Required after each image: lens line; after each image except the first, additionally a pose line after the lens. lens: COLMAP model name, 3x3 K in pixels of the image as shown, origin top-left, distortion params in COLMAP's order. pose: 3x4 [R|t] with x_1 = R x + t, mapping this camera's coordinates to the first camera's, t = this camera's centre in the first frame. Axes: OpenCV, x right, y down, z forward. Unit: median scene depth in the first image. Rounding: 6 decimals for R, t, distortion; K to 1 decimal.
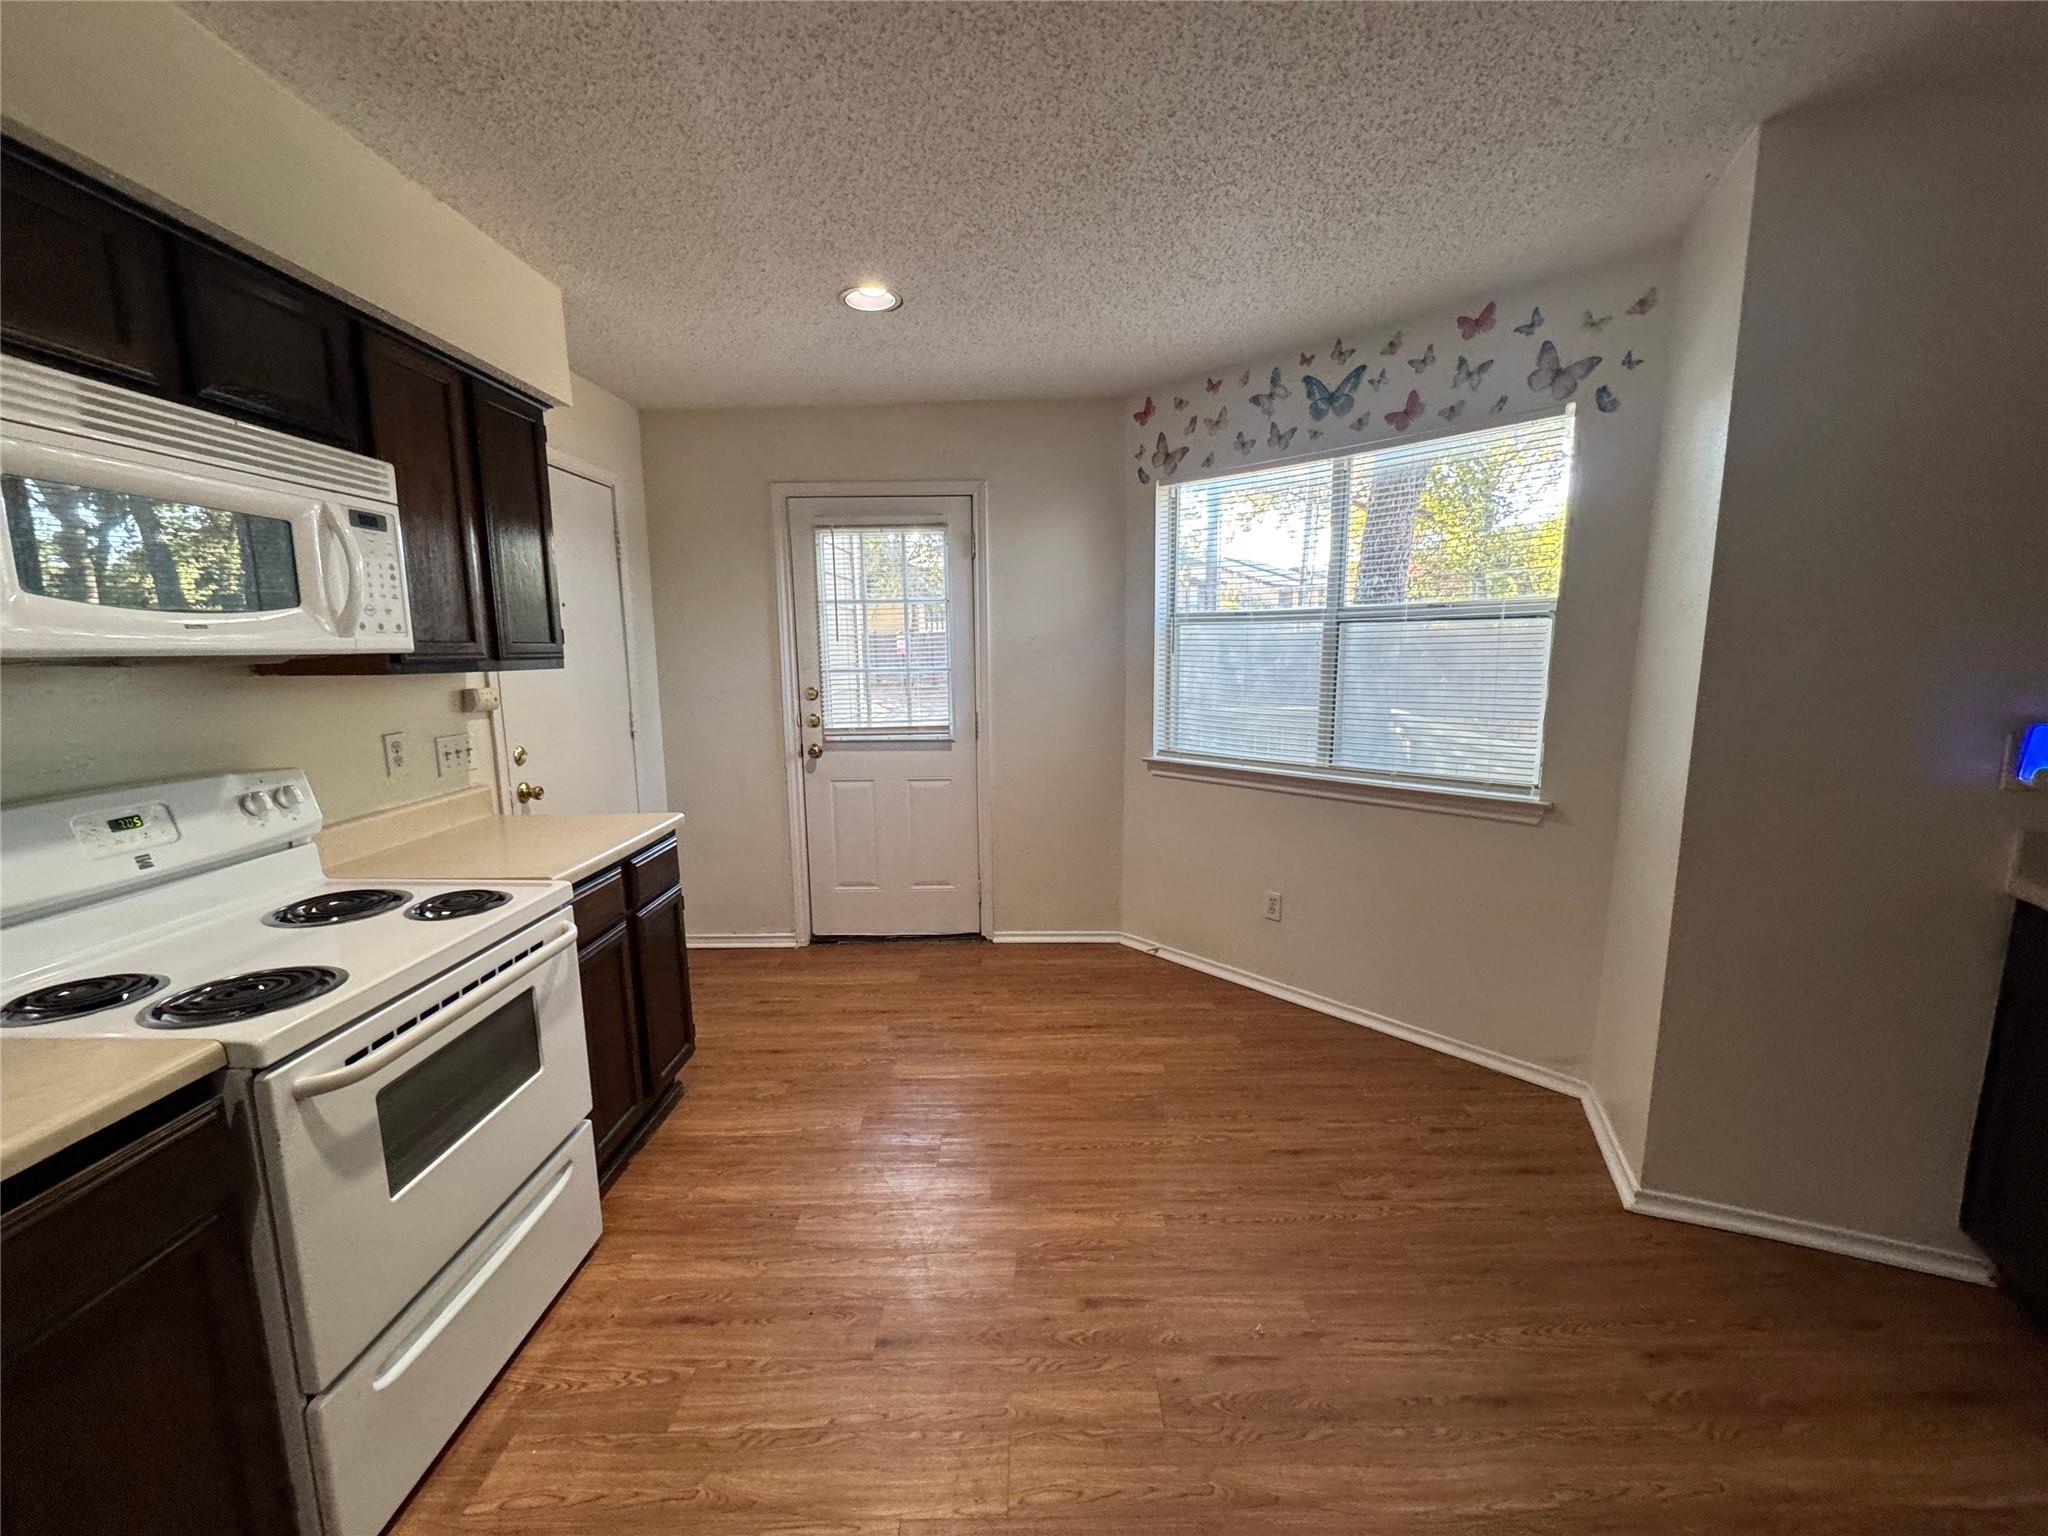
lens RADIAL K [[824.3, 0, 1018.9], [0, 824.3, 773.5], [0, 0, 1]] dist [0.001101, -0.000066]
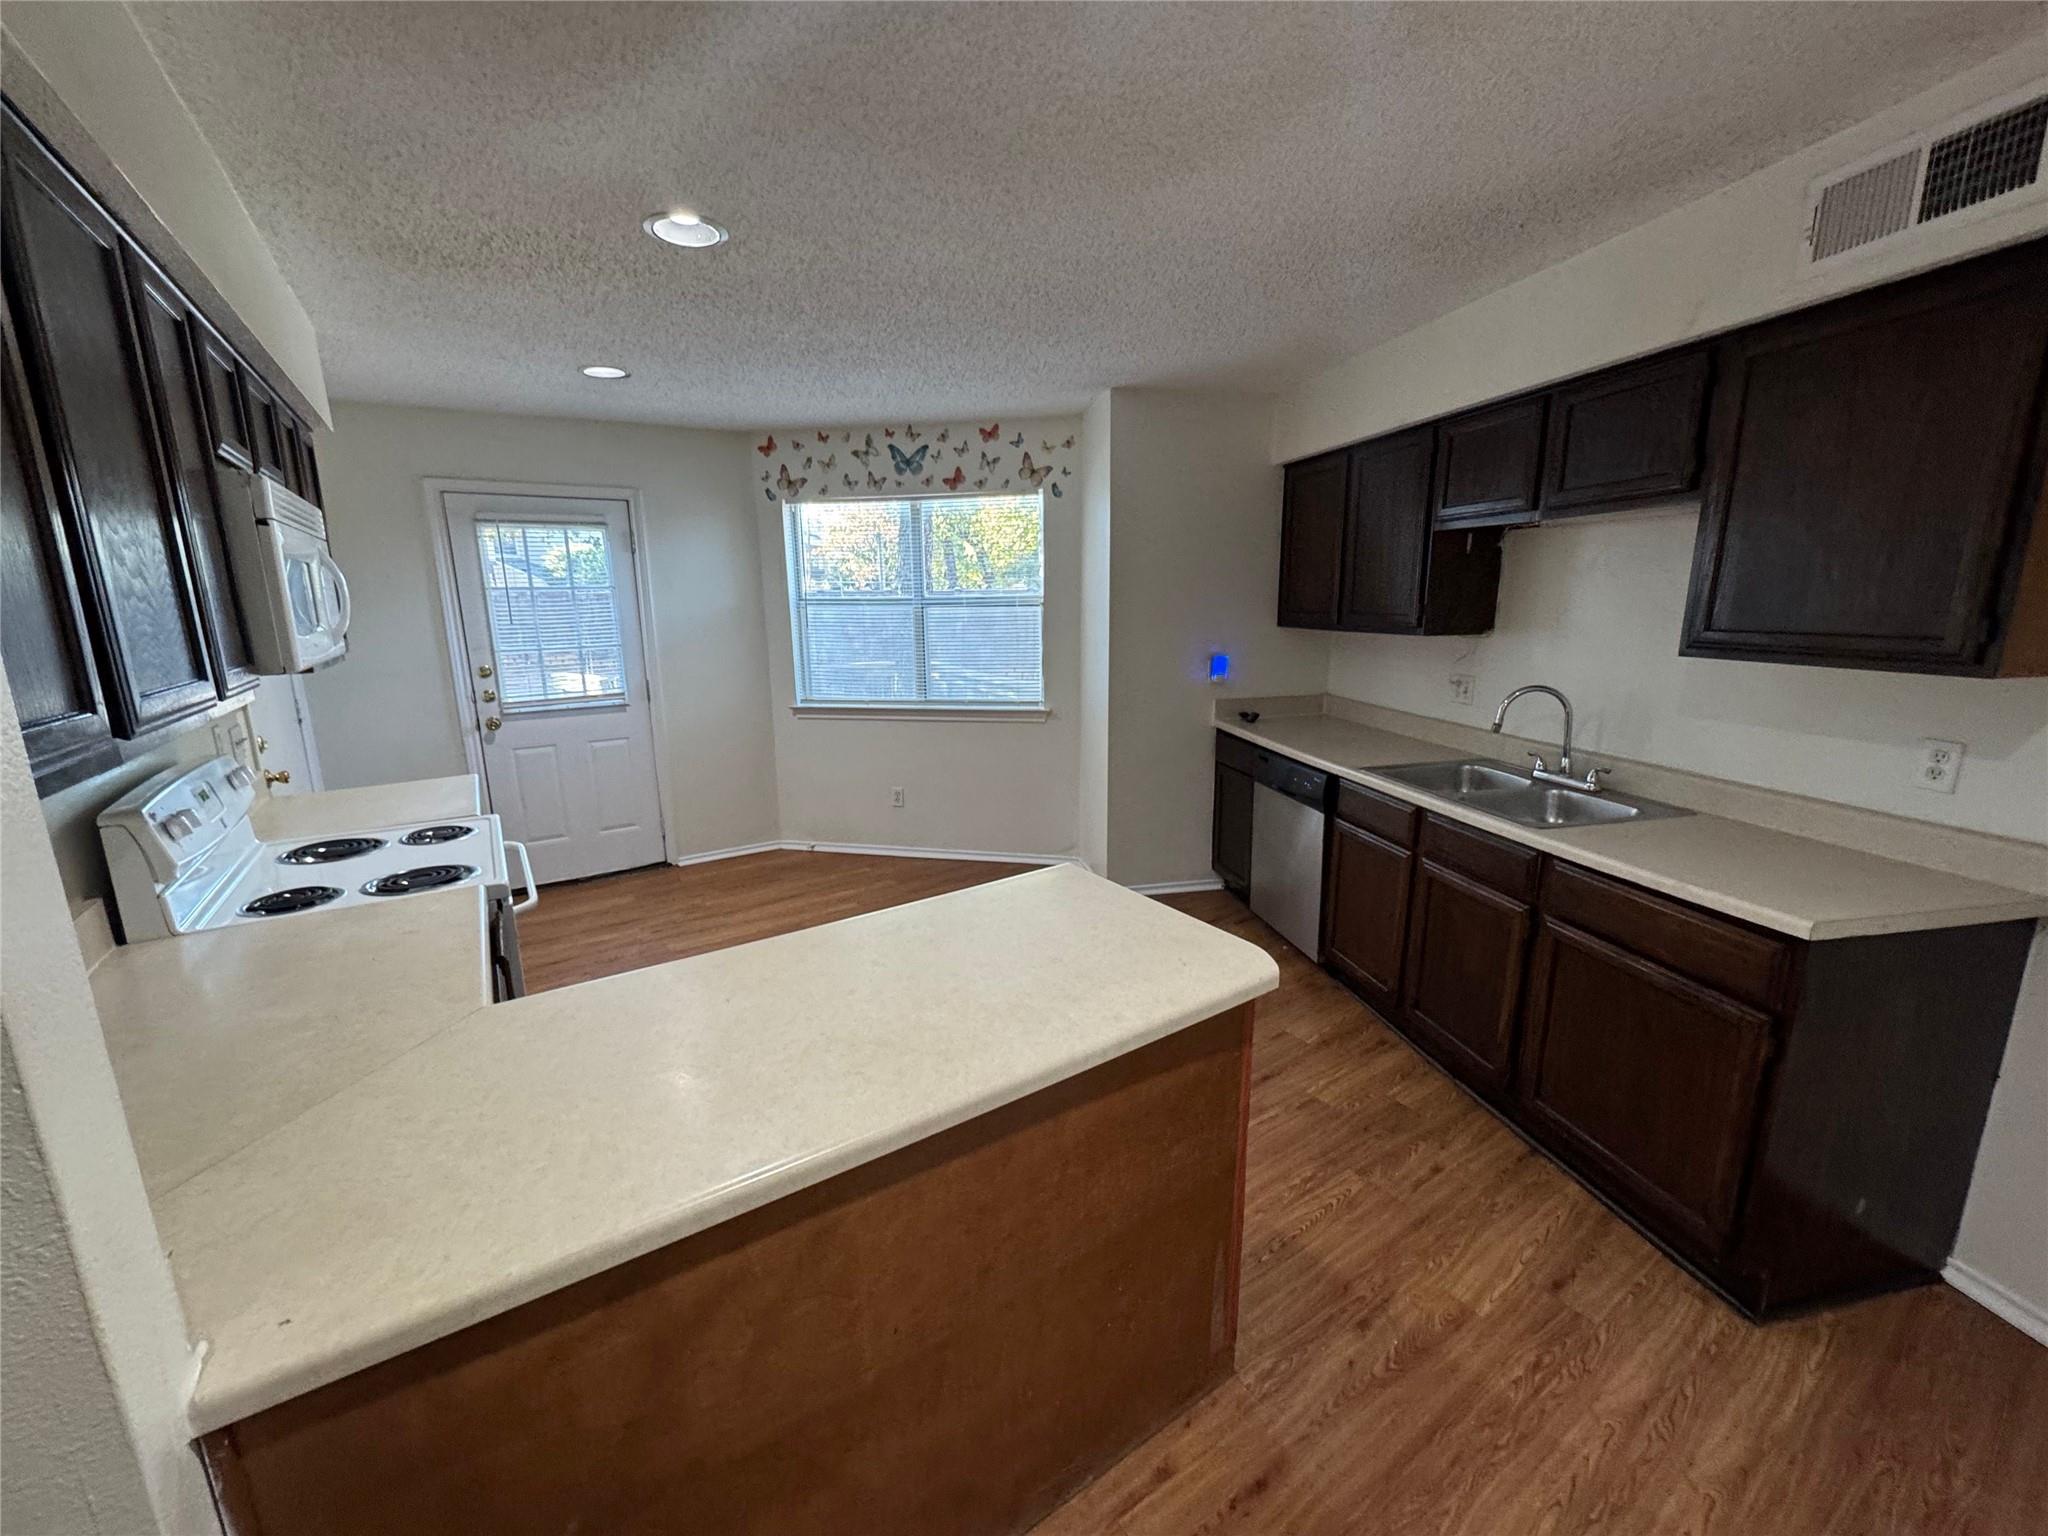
lens RADIAL K [[812.3, 0, 1017.6], [0, 812.3, 769.3], [0, 0, 1]] dist [-0.001345, -0.000112]
pose [[0.831580, -0.119502, 0.542397, -0.317583], [0.092923, 0.992749, 0.076259, 0.019423], [-0.547577, -0.013014, 0.836654, -0.364717]]
